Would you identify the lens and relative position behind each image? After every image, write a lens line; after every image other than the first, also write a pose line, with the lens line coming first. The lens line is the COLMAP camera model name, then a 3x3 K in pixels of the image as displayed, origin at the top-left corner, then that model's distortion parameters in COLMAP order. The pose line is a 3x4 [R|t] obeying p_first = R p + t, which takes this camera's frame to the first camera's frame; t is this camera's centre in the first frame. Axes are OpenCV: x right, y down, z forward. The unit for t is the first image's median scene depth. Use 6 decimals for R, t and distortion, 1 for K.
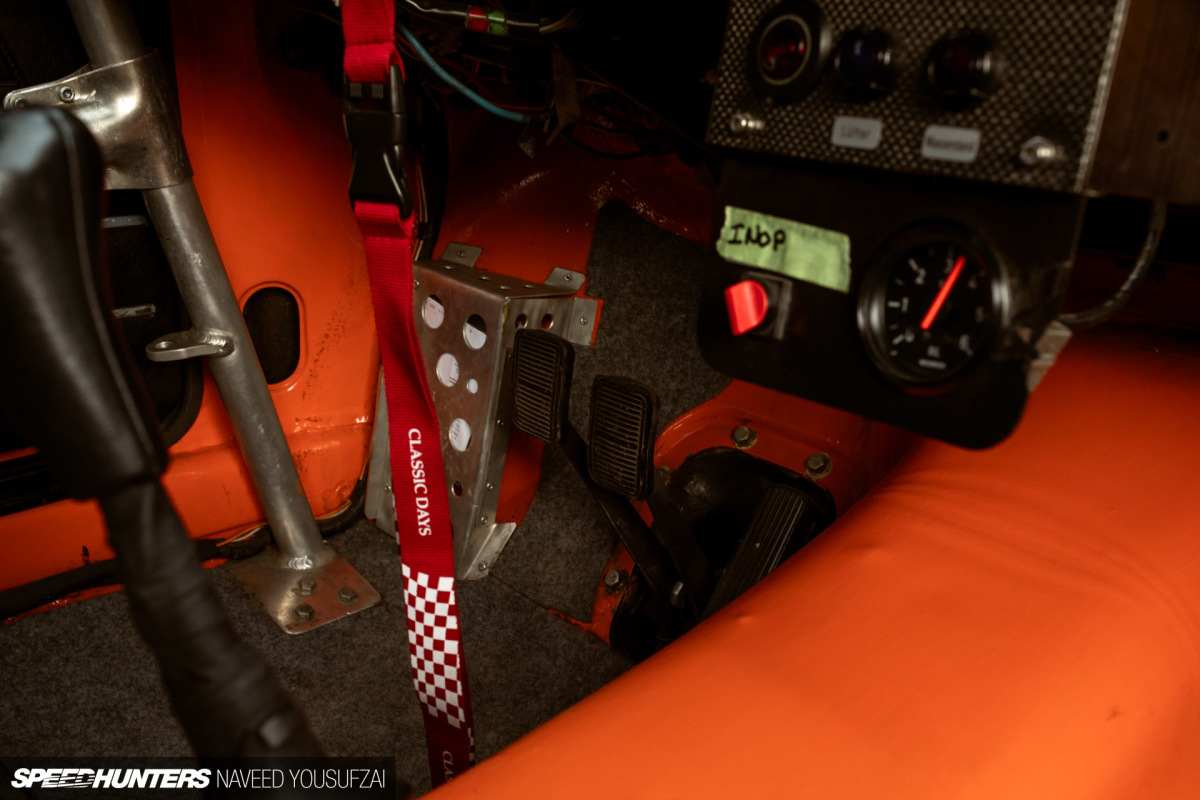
lens RADIAL K [[1141.2, 0, 596.7], [0, 1141.2, 412.6], [0, 0, 1]] dist [-0.002857, 0.014559]
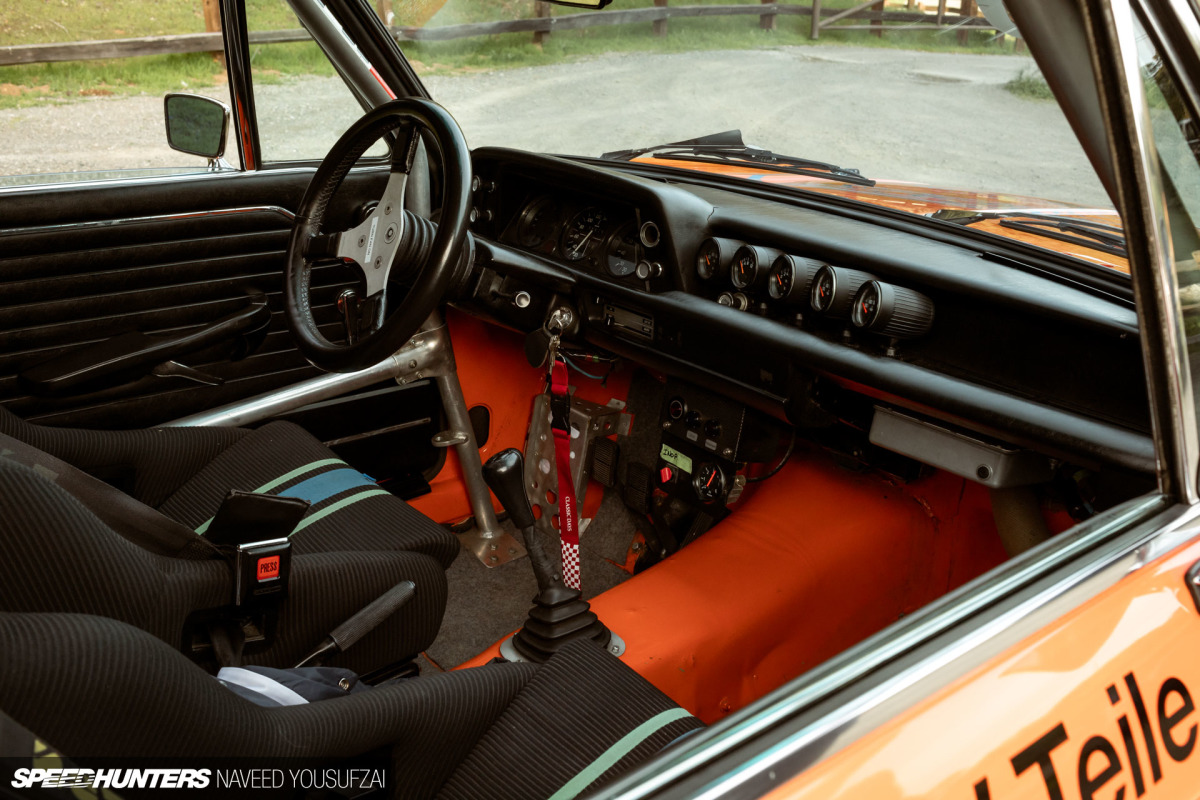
lens RADIAL K [[1141.2, 0, 596.7], [0, 1141.2, 412.6], [0, 0, 1]] dist [-0.002857, 0.014559]
pose [[0.999050, 0.018386, -0.039504, 0.023611], [-0.017171, 0.999376, 0.030881, -0.198263], [0.040048, -0.030173, 0.998742, -1.326212]]
